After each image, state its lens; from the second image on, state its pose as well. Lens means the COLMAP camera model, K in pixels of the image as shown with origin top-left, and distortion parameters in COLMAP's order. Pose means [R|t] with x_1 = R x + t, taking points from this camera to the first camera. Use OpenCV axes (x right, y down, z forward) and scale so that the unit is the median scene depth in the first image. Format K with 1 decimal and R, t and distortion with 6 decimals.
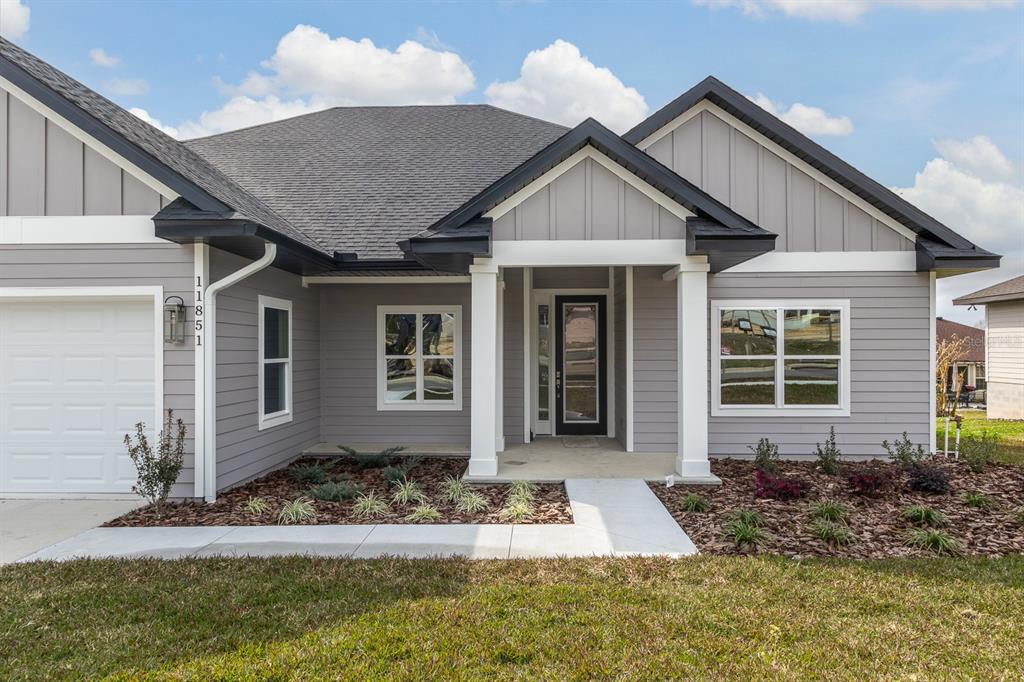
lens RADIAL K [[646.1, 0, 513.4], [0, 646.1, 350.9], [0, 0, 1]] dist [0.006095, 0.000619]
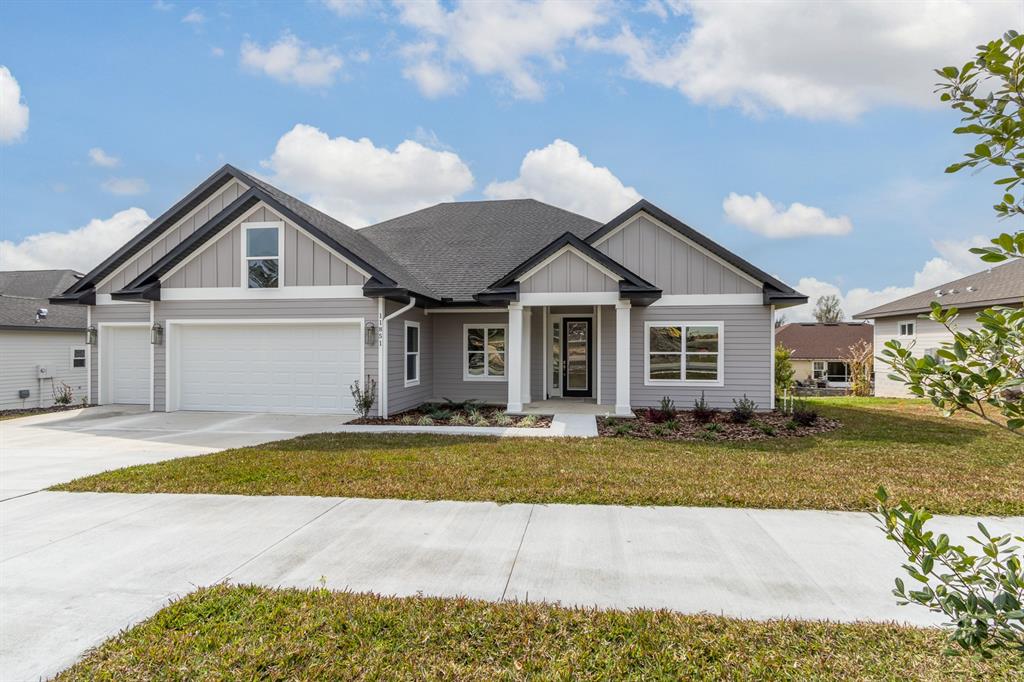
lens RADIAL K [[483.7, 0, 513.6], [0, 483.7, 354.6], [0, 0, 1]] dist [-0.000372, 0.000013]
pose [[0.993382, 0.006752, -0.114662, 0.113217], [-0.005406, 0.999913, 0.012049, -0.000085], [0.114733, -0.011350, 0.993331, -0.447043]]
